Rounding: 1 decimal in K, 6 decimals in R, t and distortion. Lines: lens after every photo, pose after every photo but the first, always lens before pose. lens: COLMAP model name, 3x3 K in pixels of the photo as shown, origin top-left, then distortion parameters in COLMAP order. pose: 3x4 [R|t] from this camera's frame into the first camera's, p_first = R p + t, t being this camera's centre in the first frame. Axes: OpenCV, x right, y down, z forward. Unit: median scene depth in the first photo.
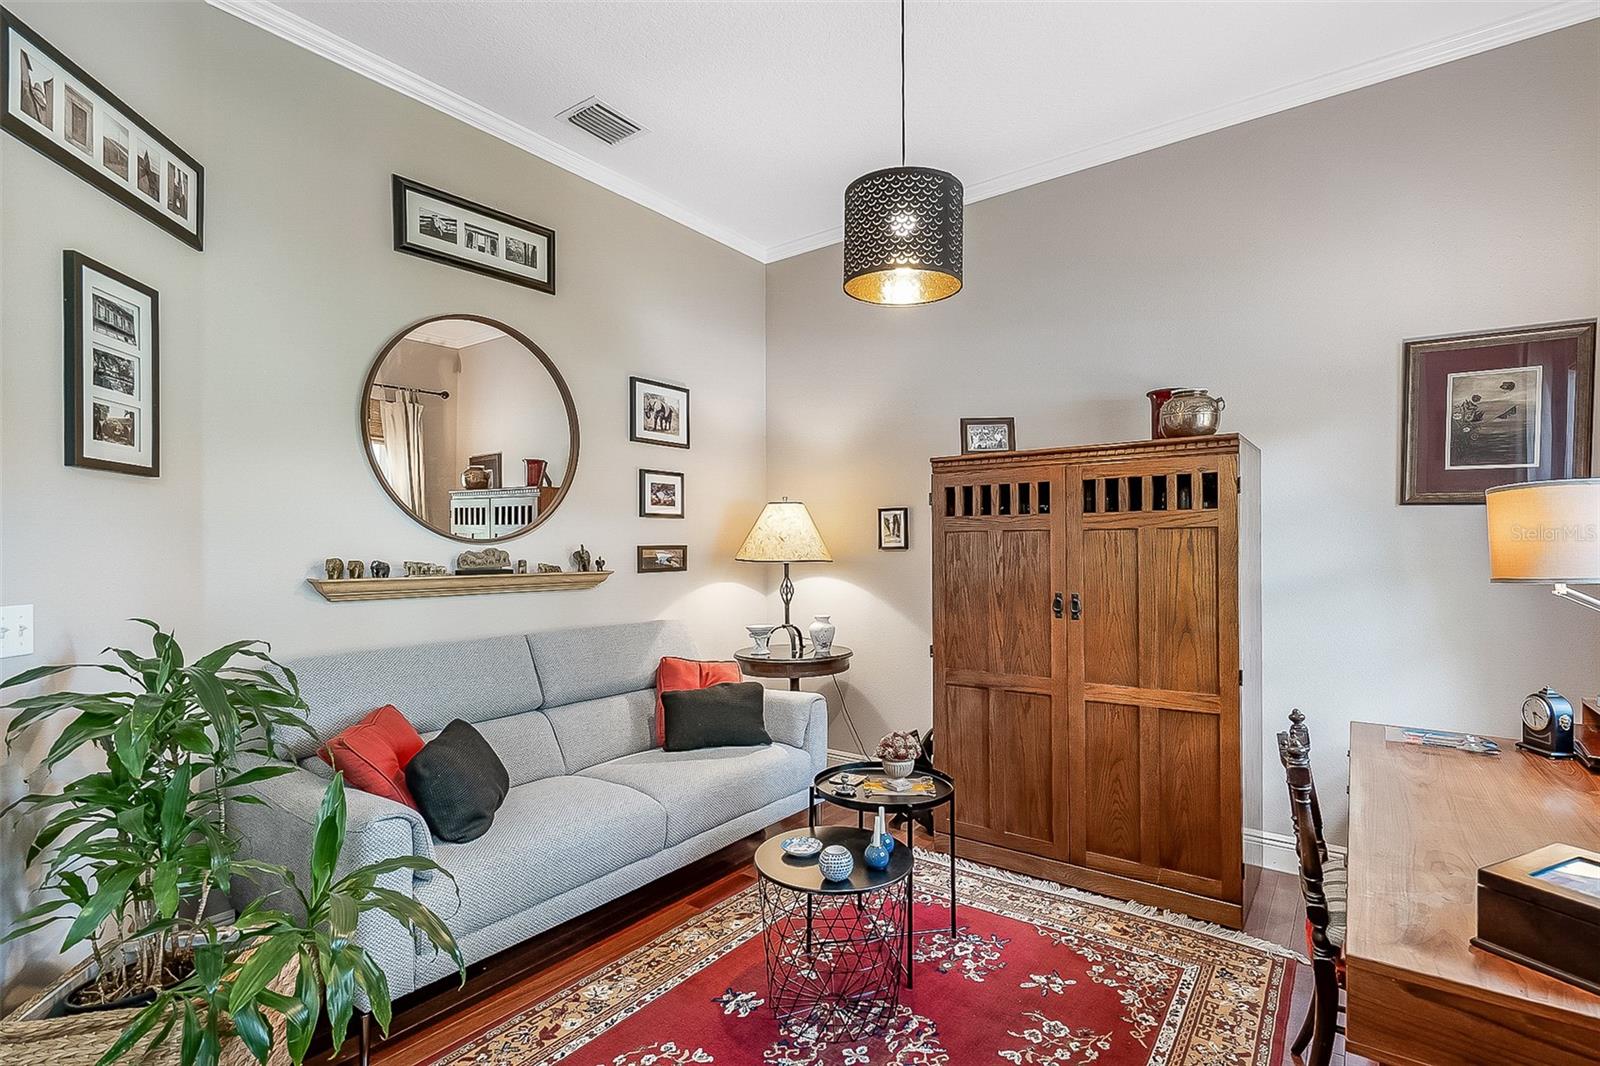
lens RADIAL K [[749.0, 0, 794.3], [0, 749.0, 541.8], [0, 0, 1]] dist [-0.002101, 0.001713]
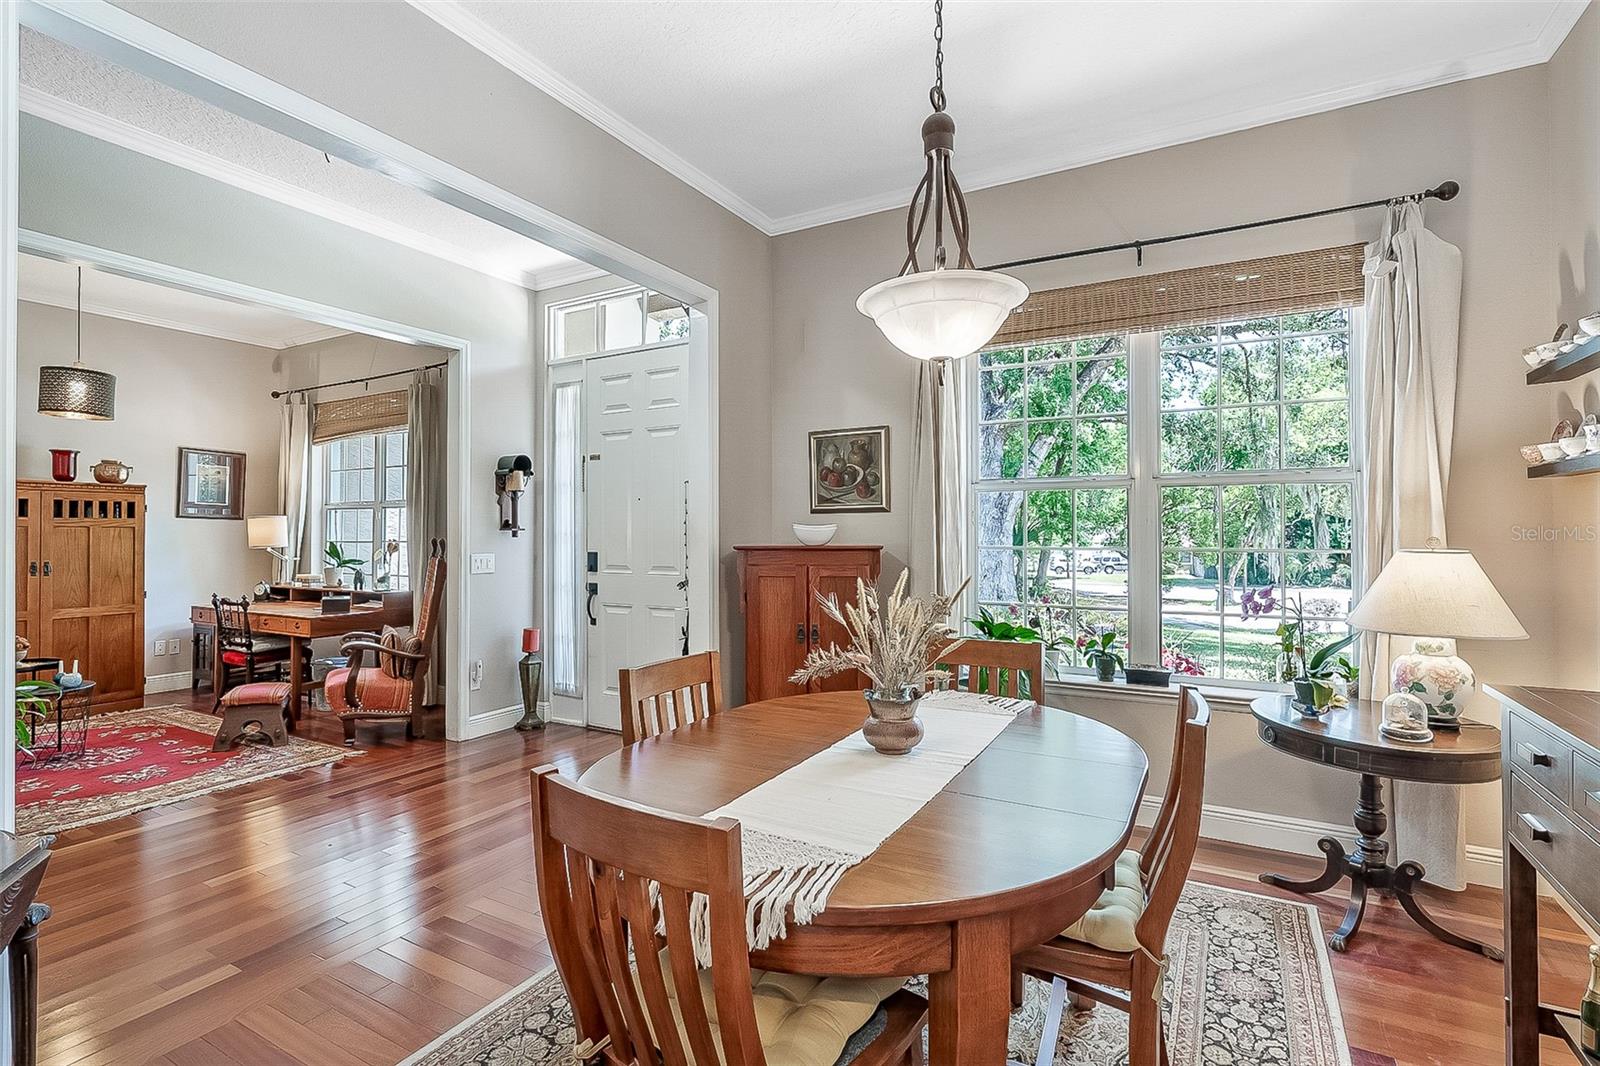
lens RADIAL K [[743.8, 0, 797.6], [0, 743.8, 519.2], [0, 0, 1]] dist [-0.003772, 0.000438]
pose [[-0.130290, 0.040606, 0.990644, -1.771129], [0.007065, 0.999174, -0.040026, 0.055956], [-0.991451, 0.001784, -0.130469, -0.612920]]
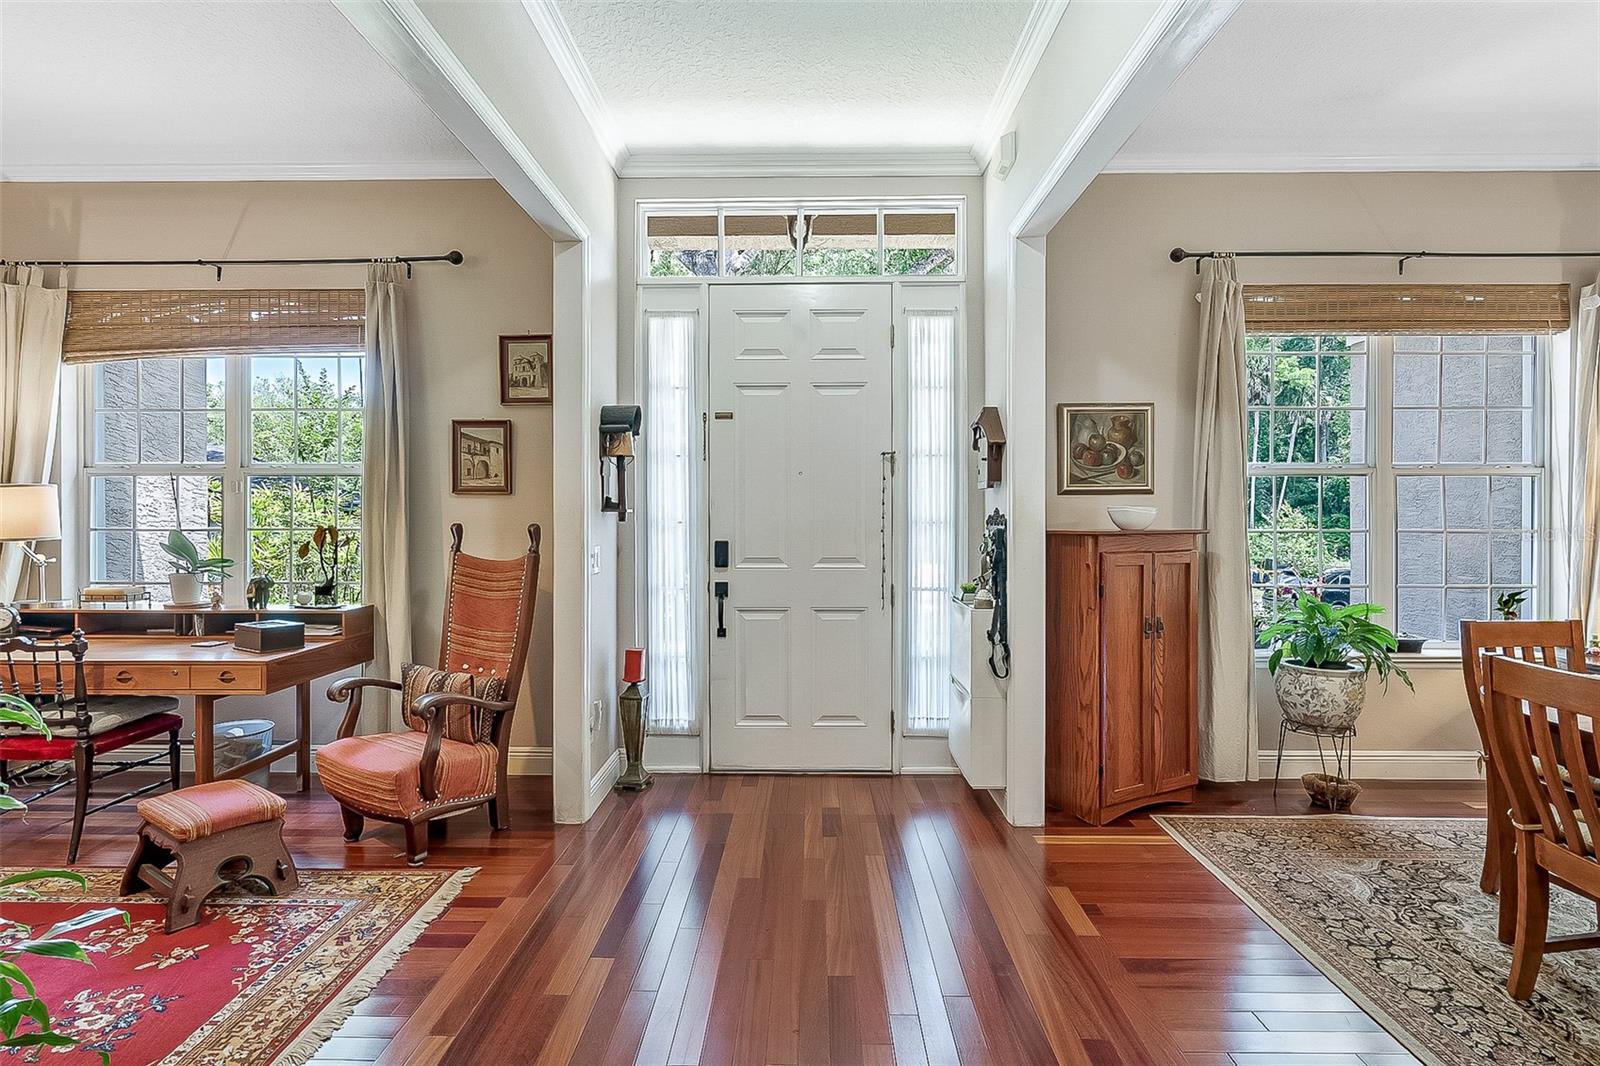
lens RADIAL K [[747.0, 0, 797.2], [0, 747.0, 518.3], [0, 0, 1]] dist [-0.006857, 0.002427]
pose [[-0.582837, 0.018613, 0.812376, -1.079283], [0.014959, 0.999814, -0.012175, 0.035746], [-0.812451, 0.005057, -0.583007, 0.378812]]
